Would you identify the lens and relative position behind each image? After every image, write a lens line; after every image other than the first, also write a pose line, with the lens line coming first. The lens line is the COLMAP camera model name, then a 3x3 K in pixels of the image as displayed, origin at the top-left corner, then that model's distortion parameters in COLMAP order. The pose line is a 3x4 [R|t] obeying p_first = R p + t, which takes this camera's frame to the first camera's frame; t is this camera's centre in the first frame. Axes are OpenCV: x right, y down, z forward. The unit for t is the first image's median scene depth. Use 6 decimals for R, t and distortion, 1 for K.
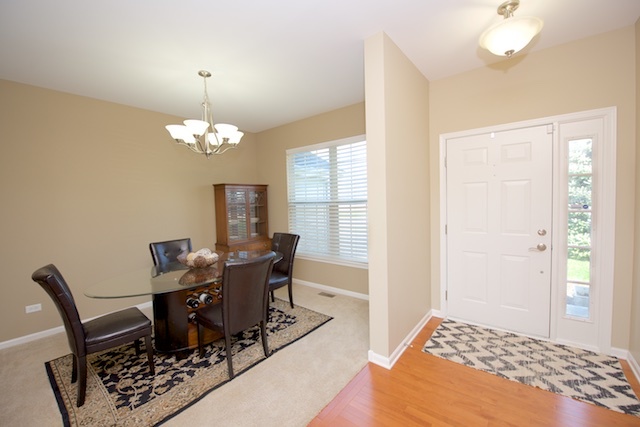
lens RADIAL K [[264.1, 0, 319.0], [0, 264.1, 213.1], [0, 0, 1]] dist [-0.013003, -0.002119]
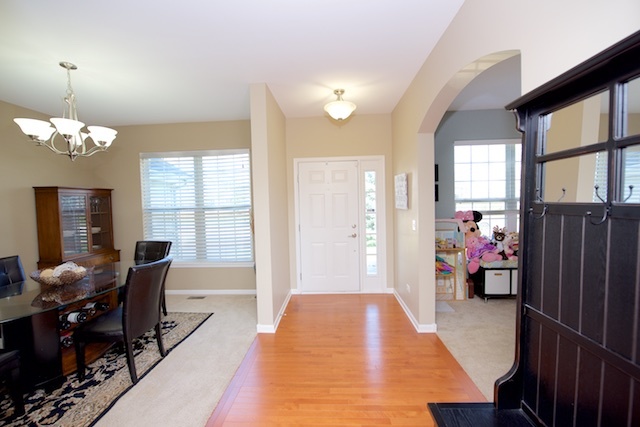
lens RADIAL K [[264.1, 0, 320.0], [0, 264.1, 214.1], [0, 0, 1]] dist [-0.013003, -0.002119]
pose [[0.811398, -0.018959, 0.584186, -0.271681], [0.029632, 0.999523, -0.008718, 0.006633], [-0.583742, 0.024384, 0.811573, -0.206760]]
